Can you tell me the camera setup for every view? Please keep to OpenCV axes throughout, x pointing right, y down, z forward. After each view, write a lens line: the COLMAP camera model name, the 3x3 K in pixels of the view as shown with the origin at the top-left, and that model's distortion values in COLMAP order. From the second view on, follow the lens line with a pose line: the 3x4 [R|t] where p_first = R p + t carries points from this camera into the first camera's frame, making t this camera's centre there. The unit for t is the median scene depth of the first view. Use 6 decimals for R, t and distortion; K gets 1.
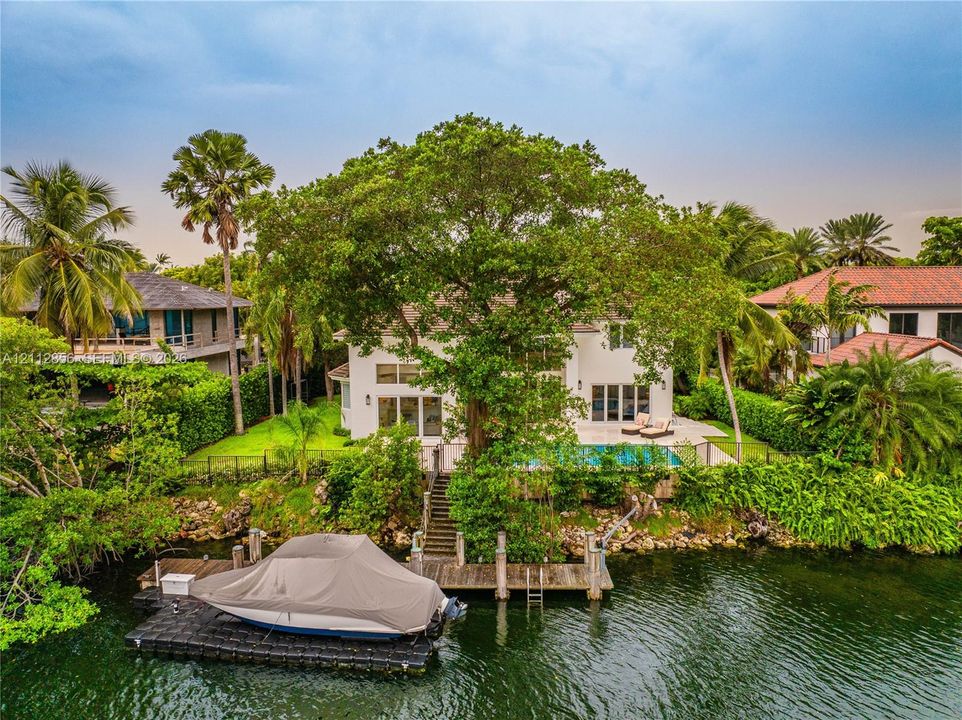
lens RADIAL K [[673.4, 0, 481.0], [0, 673.4, 360.0], [0, 0, 1]] dist [-0.040675, -0.000100]
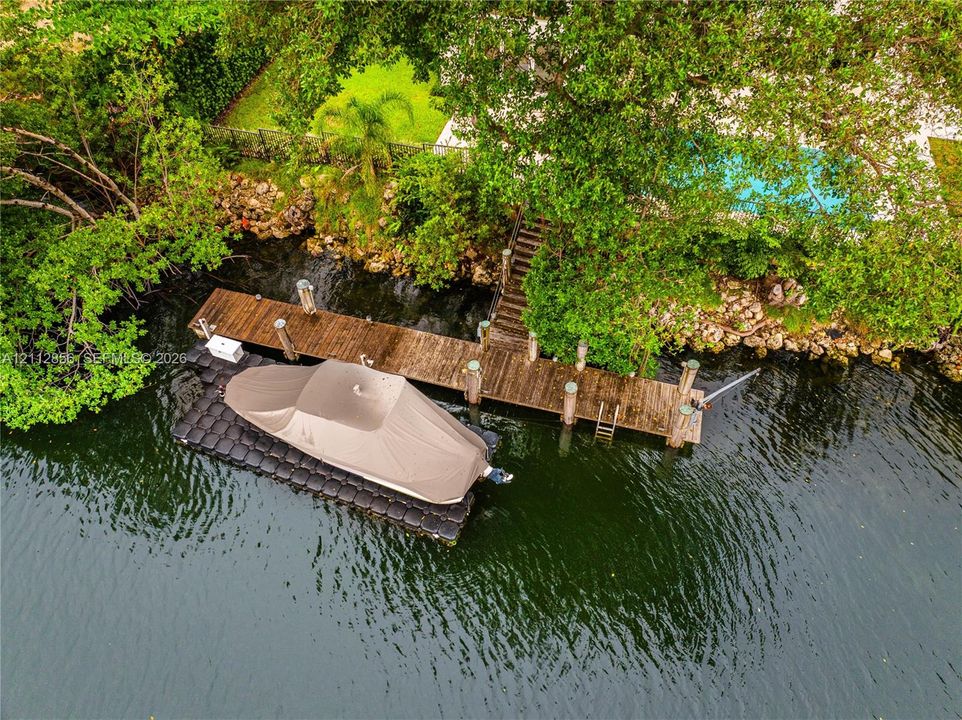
lens RADIAL K [[673.4, 0, 481.0], [0, 673.4, 360.0], [0, 0, 1]] dist [-0.040675, -0.000100]
pose [[0.971350, 0.180447, -0.154652, 0.034696], [-0.016350, 0.699949, 0.714006, -0.271054], [0.237089, -0.691021, 0.682846, 0.349996]]
